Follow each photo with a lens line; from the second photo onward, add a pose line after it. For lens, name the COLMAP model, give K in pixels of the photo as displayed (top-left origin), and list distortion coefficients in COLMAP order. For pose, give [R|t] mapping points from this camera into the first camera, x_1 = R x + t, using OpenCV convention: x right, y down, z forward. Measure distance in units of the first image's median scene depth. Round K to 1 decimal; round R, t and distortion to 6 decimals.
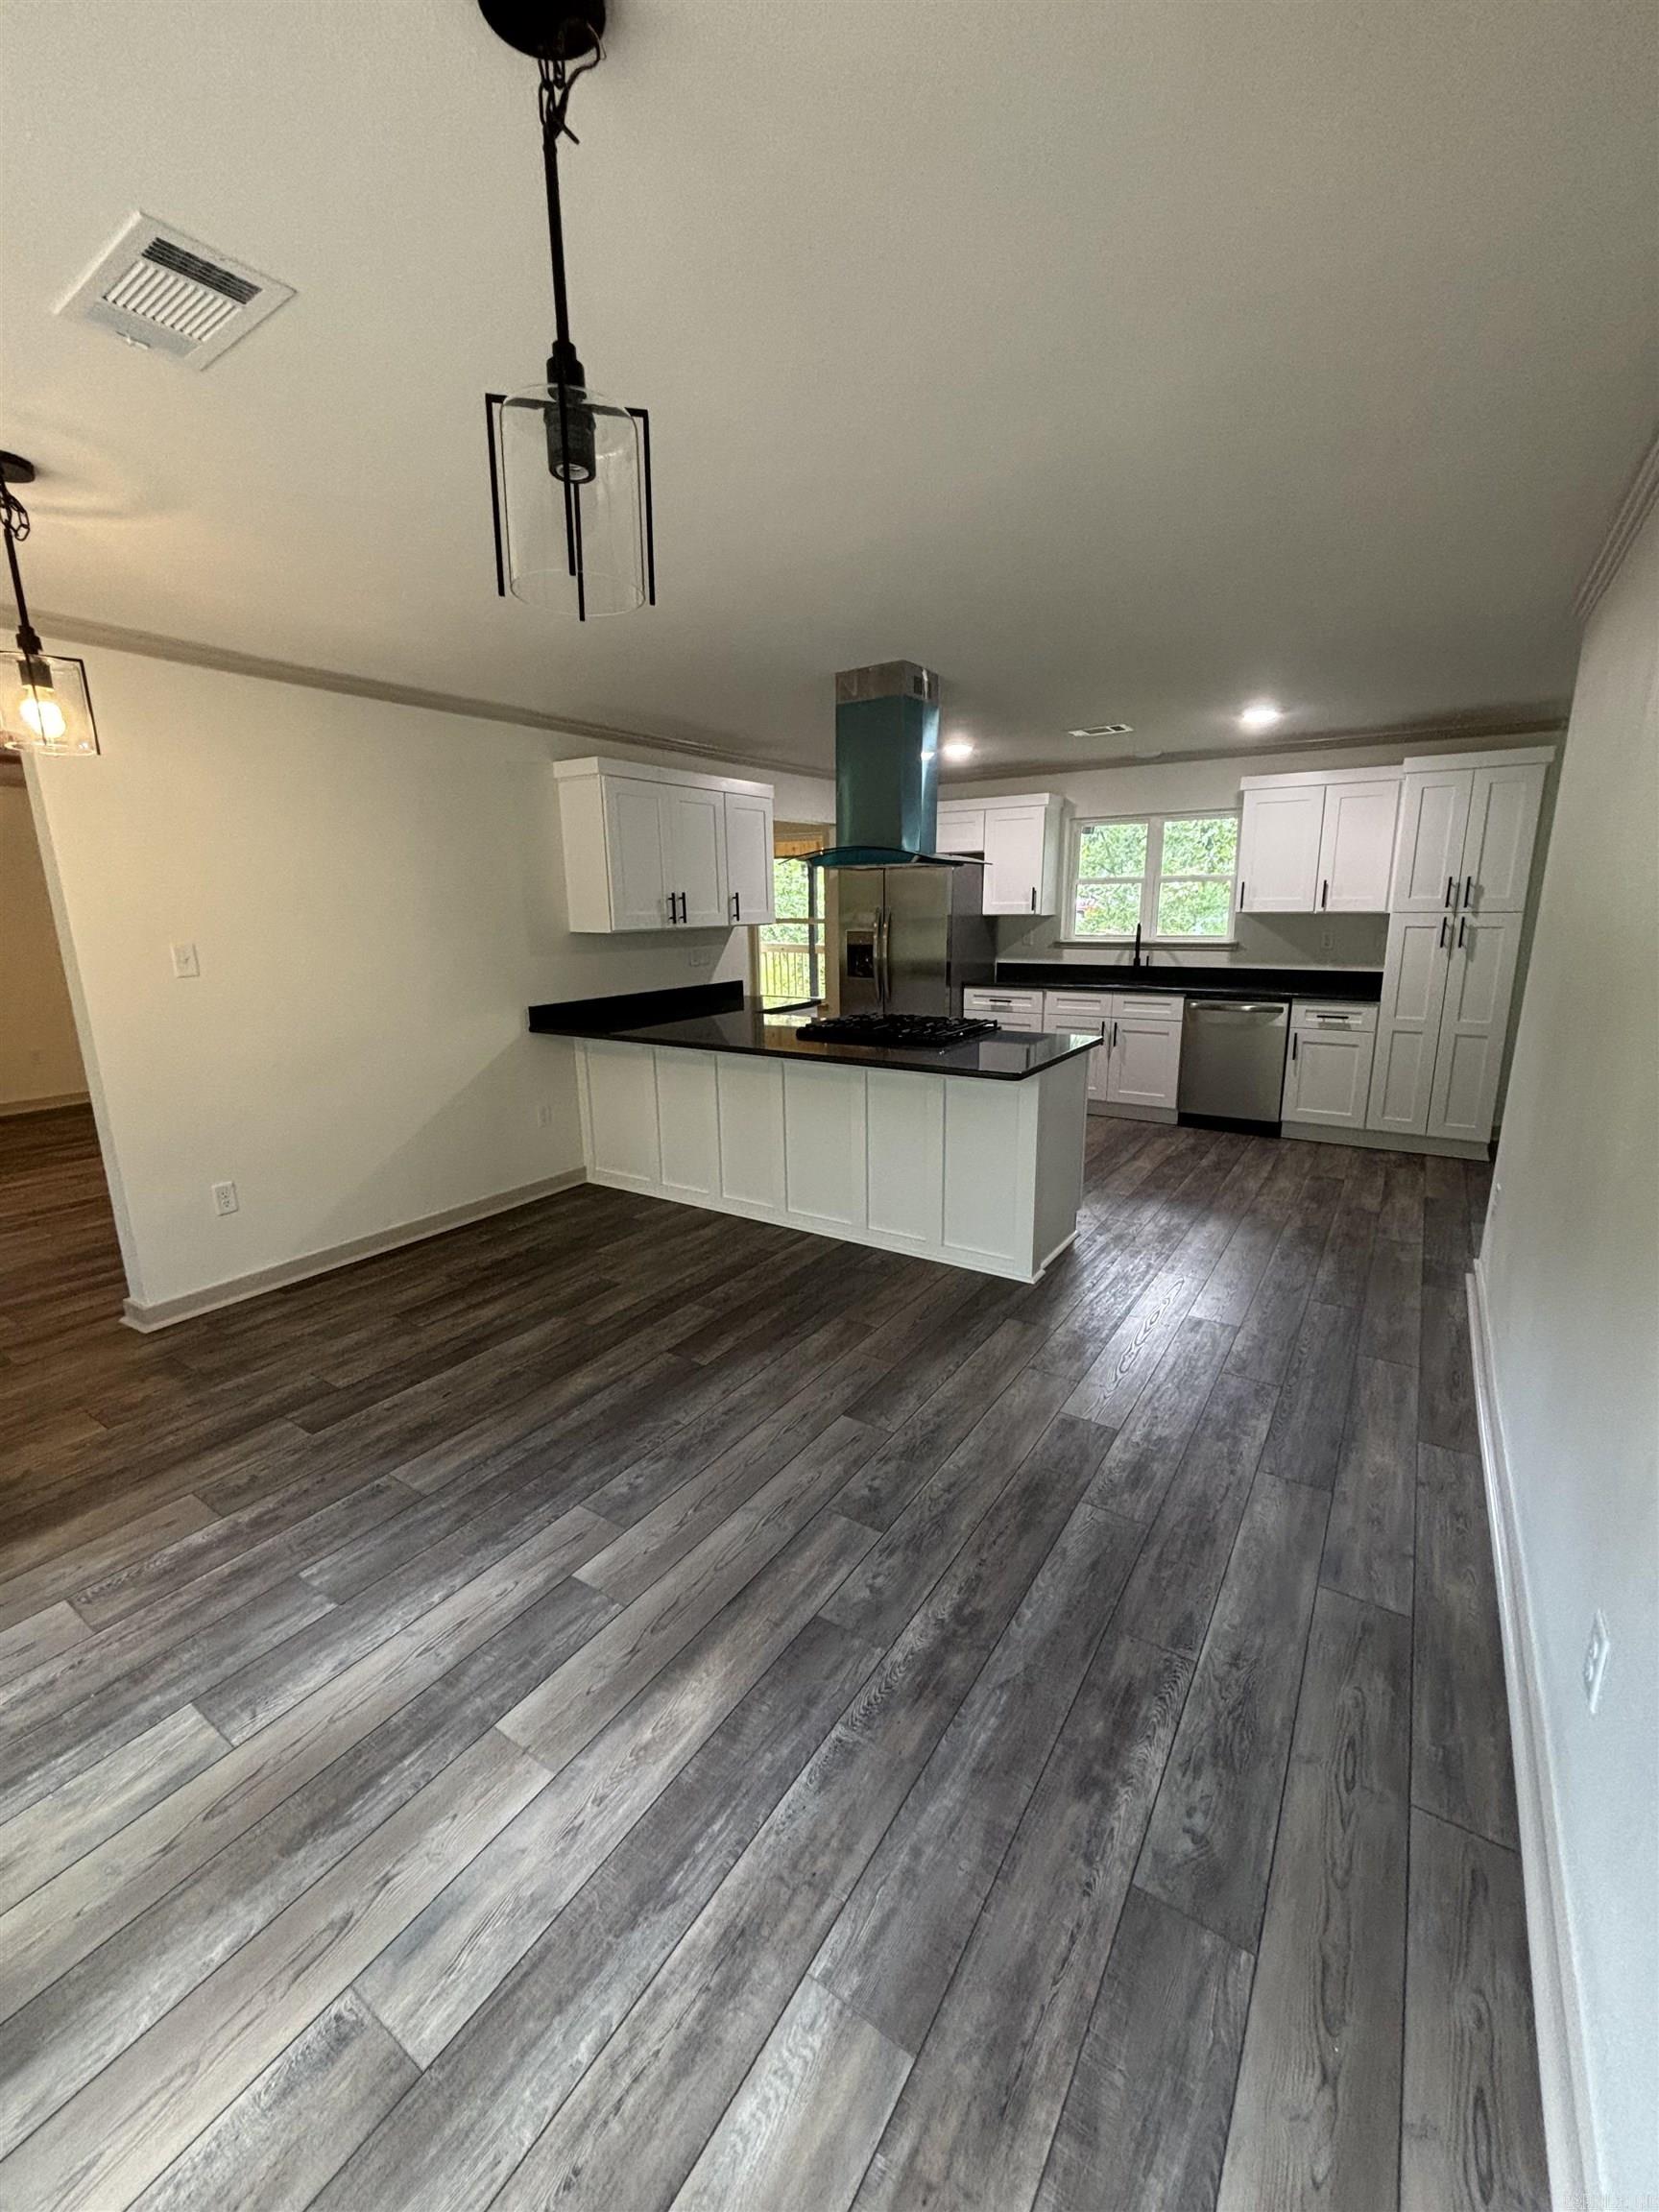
lens RADIAL K [[893.8, 0, 825.3], [0, 893.8, 1103.0], [0, 0, 1]] dist [0.000277, 0.000025]
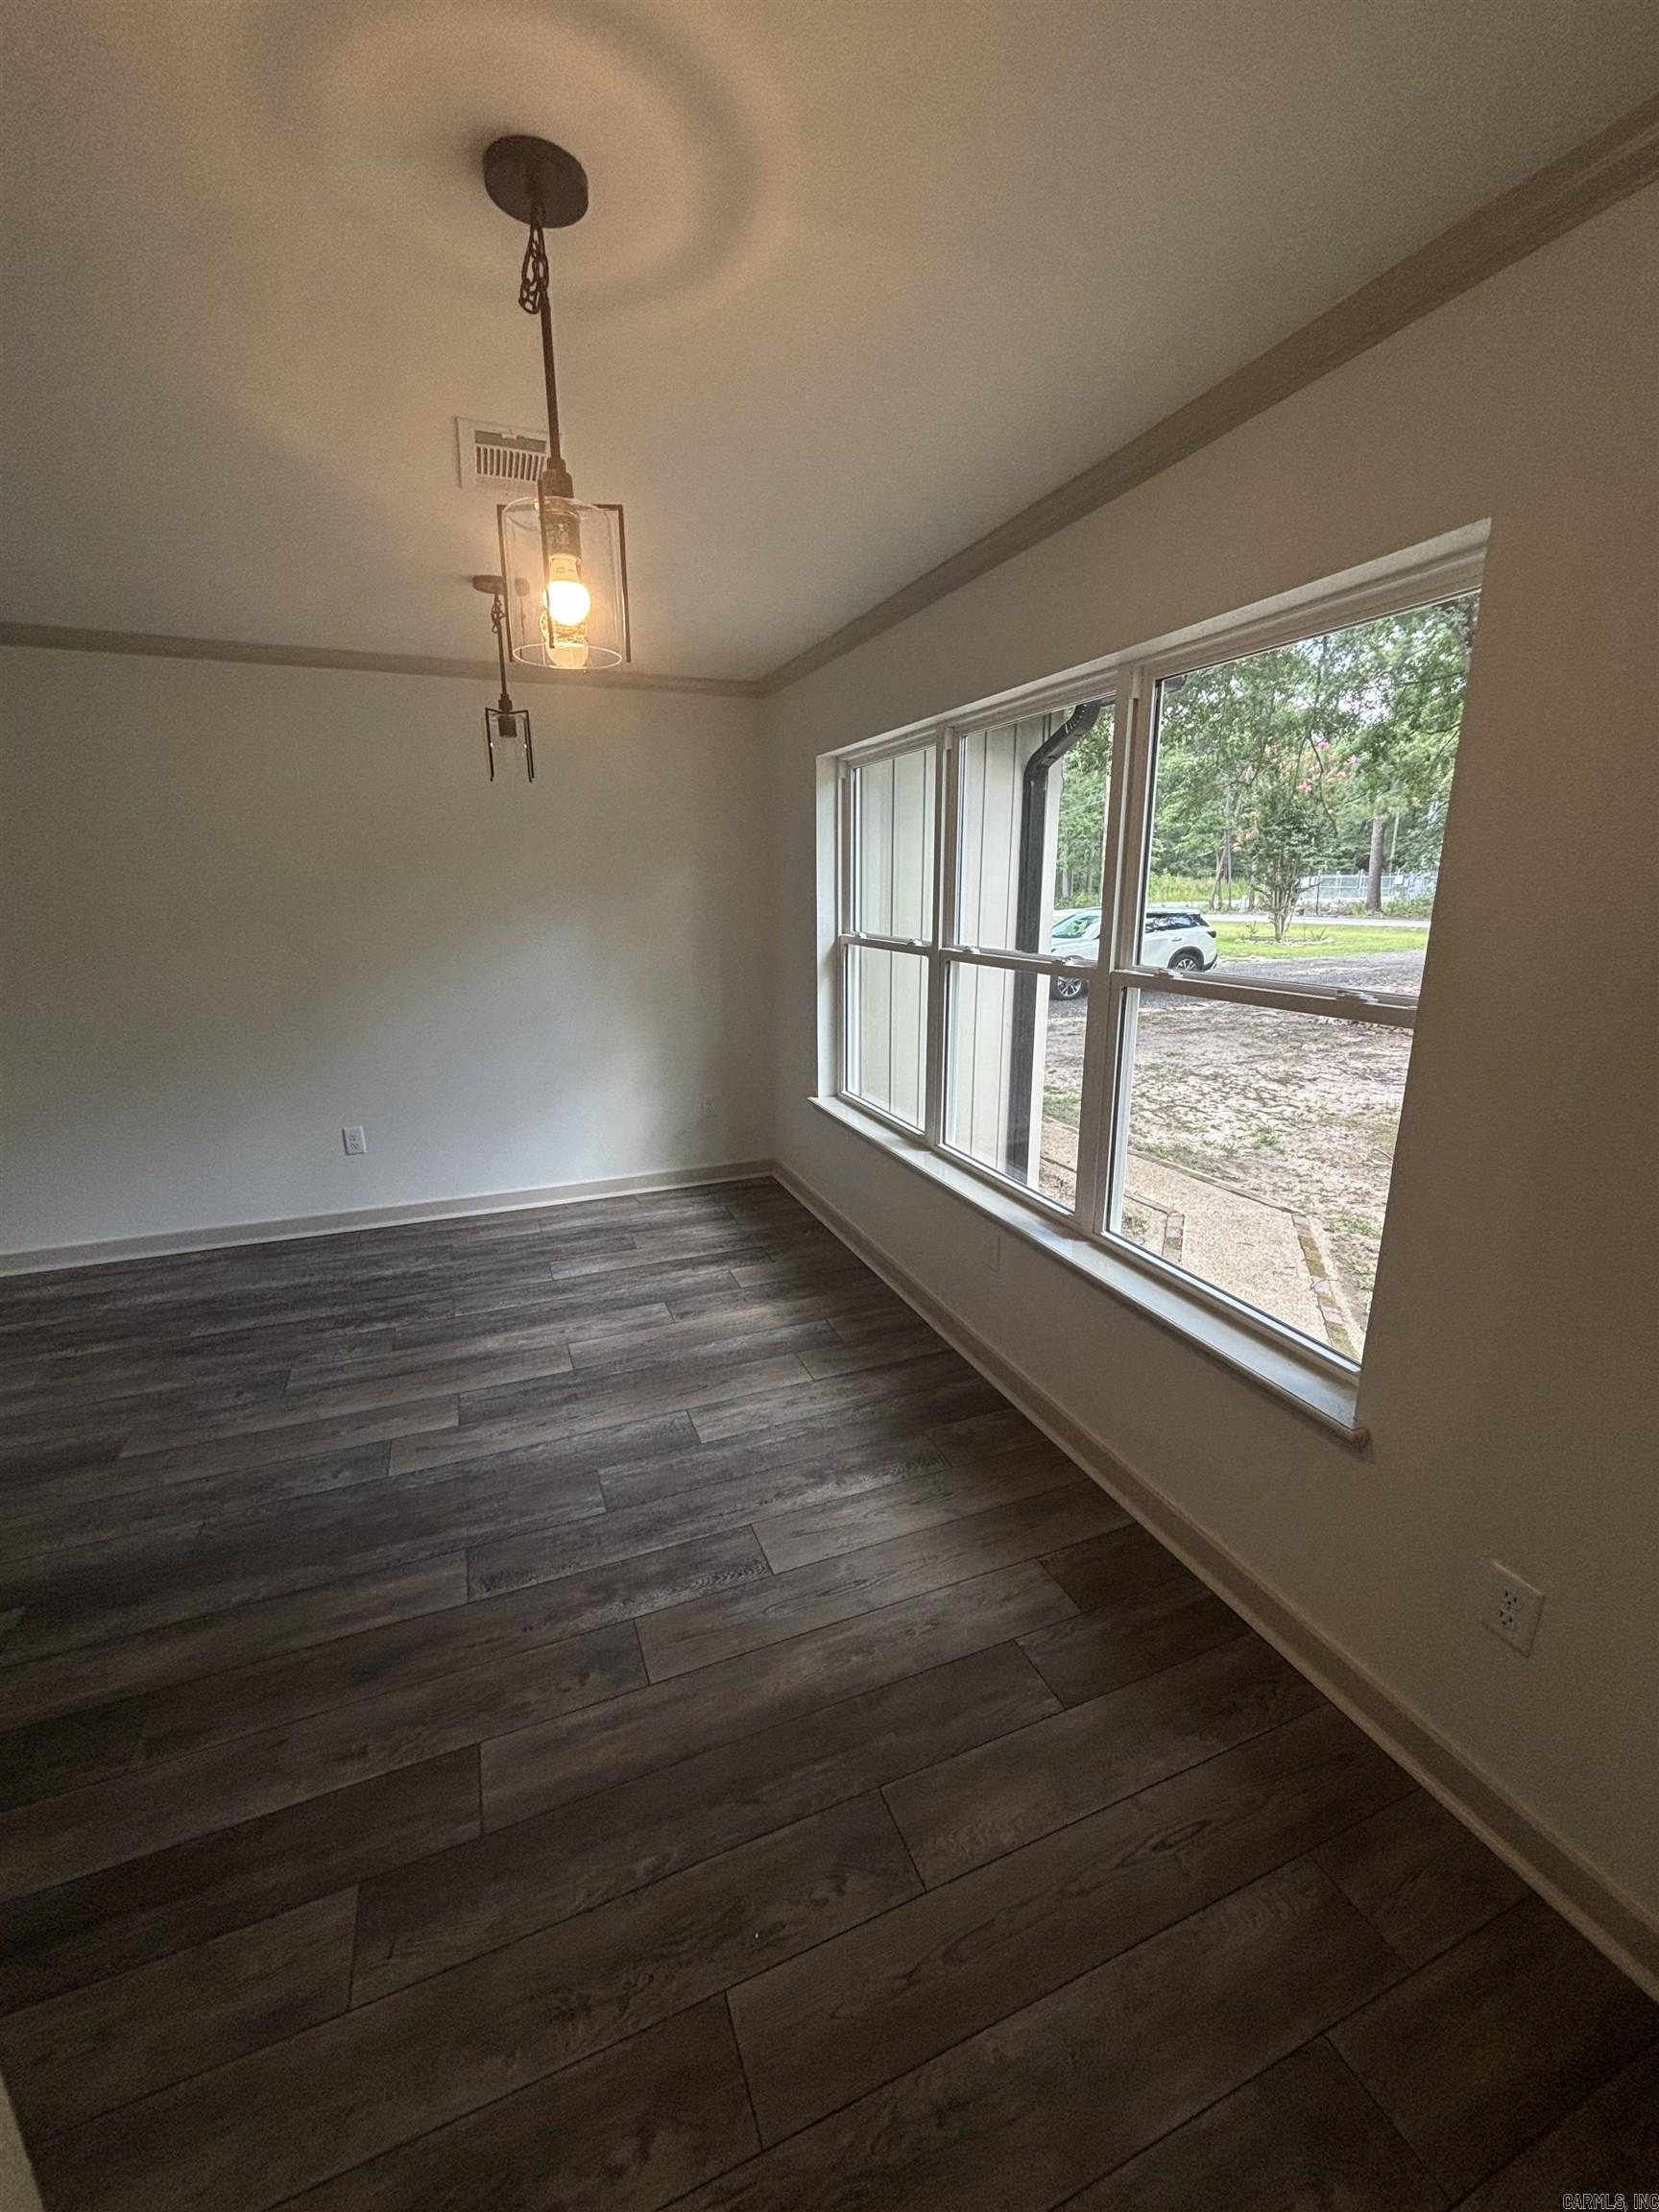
lens RADIAL K [[893.8, 0, 831.6], [0, 893.8, 1101.7], [0, 0, 1]] dist [0.000277, 0.000025]
pose [[-0.827221, -0.125909, 0.547587, -1.545528], [0.130108, 0.905157, 0.404677, -0.380630], [-0.546605, 0.406003, -0.732383, 1.651740]]
